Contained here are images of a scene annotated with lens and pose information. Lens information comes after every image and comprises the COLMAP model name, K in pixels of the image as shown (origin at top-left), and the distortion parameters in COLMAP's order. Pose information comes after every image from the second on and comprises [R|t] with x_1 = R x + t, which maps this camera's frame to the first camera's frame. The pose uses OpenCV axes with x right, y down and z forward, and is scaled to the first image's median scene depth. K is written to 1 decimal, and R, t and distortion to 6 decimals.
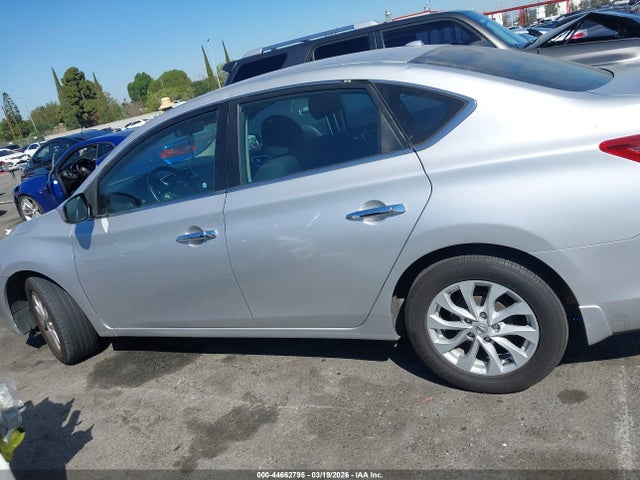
lens RADIAL K [[529.3, 0, 322.7], [0, 529.3, 244.1], [0, 0, 1]] dist [0.014902, -0.010527]
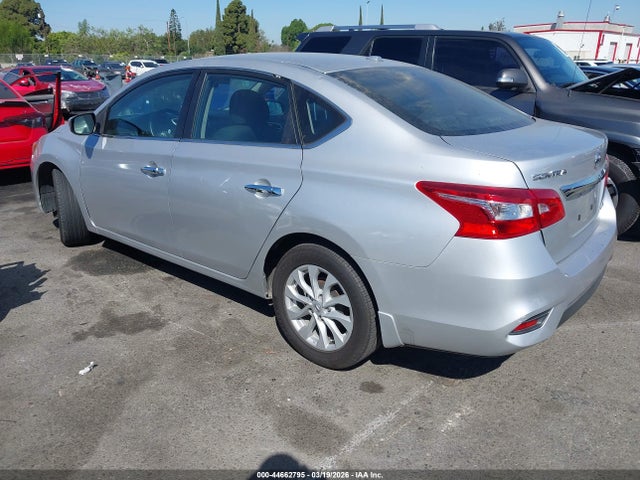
lens RADIAL K [[529.3, 0, 314.8], [0, 529.3, 237.3], [0, 0, 1]] dist [0.014902, -0.010527]
pose [[0.937266, 0.296130, -0.183953, 0.369229], [-0.288464, 0.955091, 0.067753, -0.055357], [0.195755, -0.010438, 0.980597, -0.127117]]
